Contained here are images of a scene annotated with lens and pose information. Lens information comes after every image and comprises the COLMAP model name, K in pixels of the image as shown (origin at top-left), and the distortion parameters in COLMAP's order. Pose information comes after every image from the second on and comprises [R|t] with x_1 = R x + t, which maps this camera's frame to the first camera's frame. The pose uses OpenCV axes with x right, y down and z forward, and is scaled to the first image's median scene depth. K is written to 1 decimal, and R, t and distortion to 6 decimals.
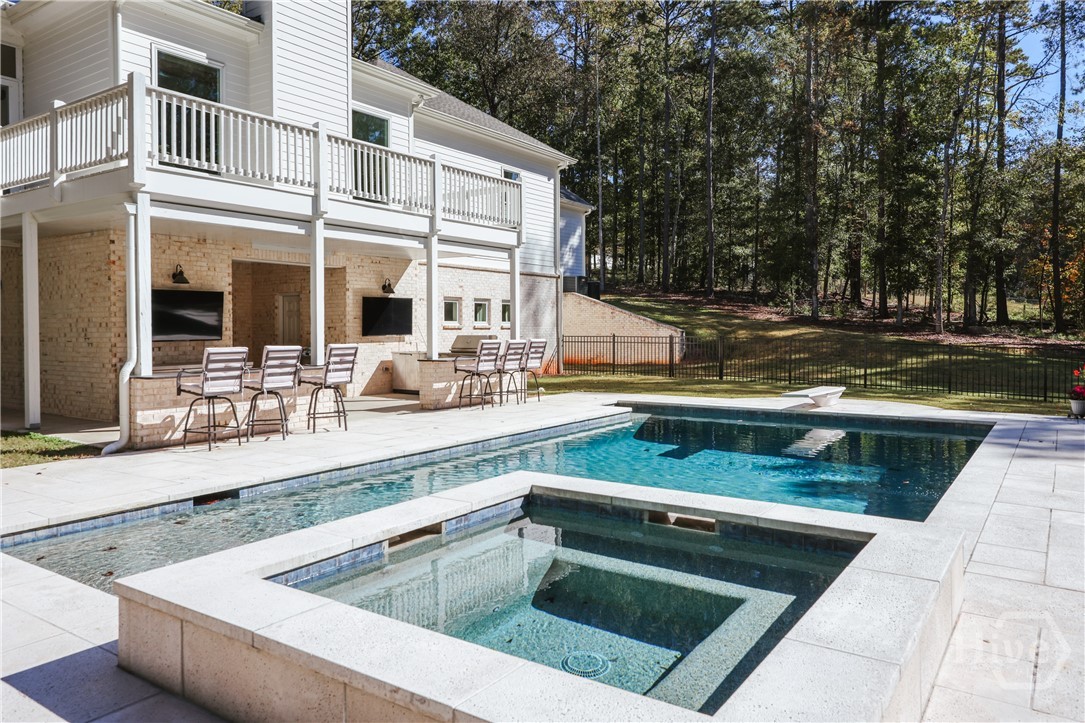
lens RADIAL K [[760.2, 0, 523.0], [0, 760.2, 336.6], [0, 0, 1]] dist [0.003597, 0.003357]
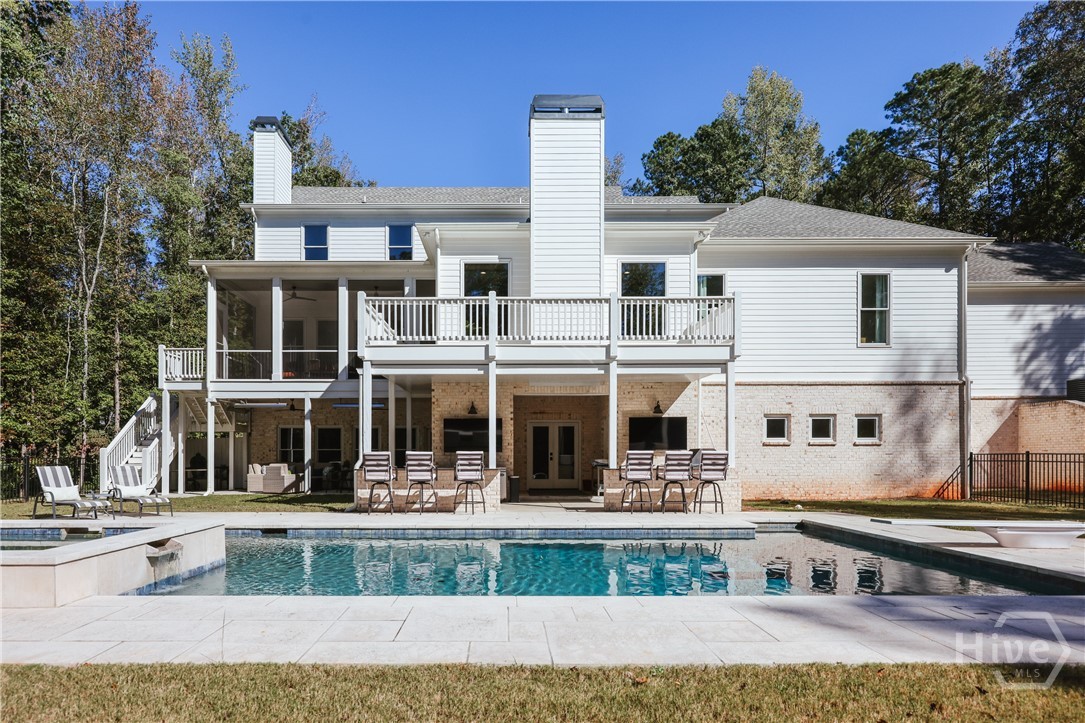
lens RADIAL K [[634.1, 0, 477.4], [0, 634.1, 454.4], [0, 0, 1]] dist [0.009567, -0.000257]
pose [[0.567559, 0.001631, -0.823331, 0.558855], [-0.011277, 0.999920, -0.005793, 0.016820], [0.823256, 0.012572, 0.567532, 0.276946]]
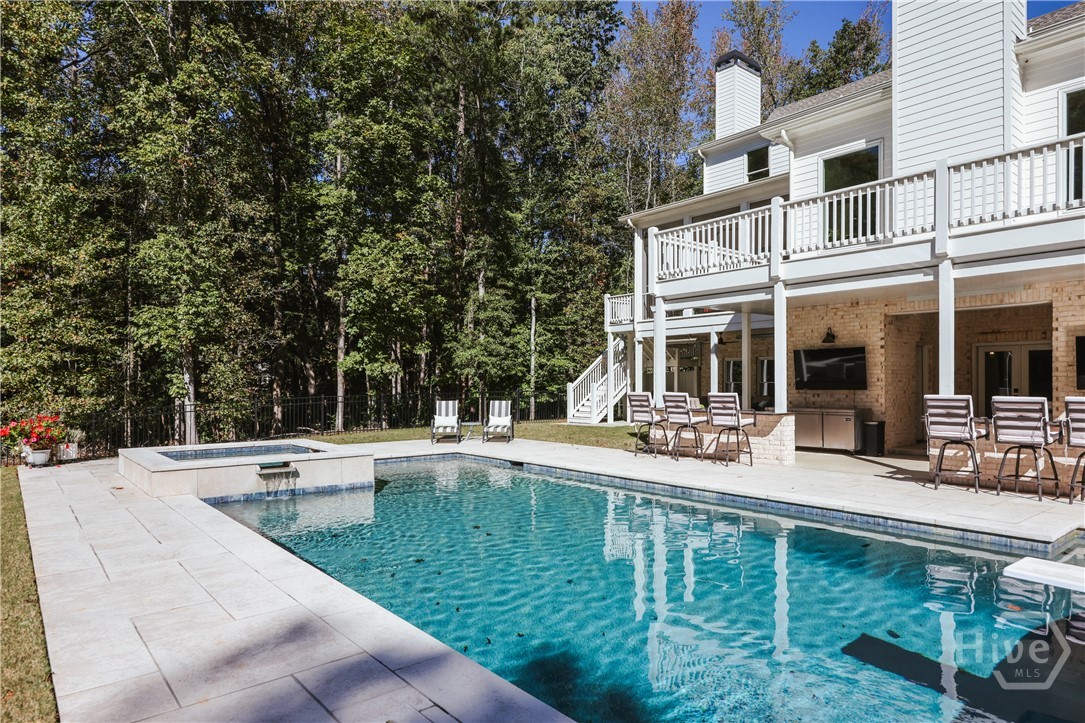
lens RADIAL K [[621.2, 0, 536.9], [0, 621.2, 383.1], [0, 0, 1]] dist [-0.000894, -0.001334]
pose [[-0.239609, 0.005381, -0.970854, 0.604013], [-0.007410, 0.999945, 0.007371, -0.008215], [0.970841, 0.008960, -0.239556, 0.737704]]
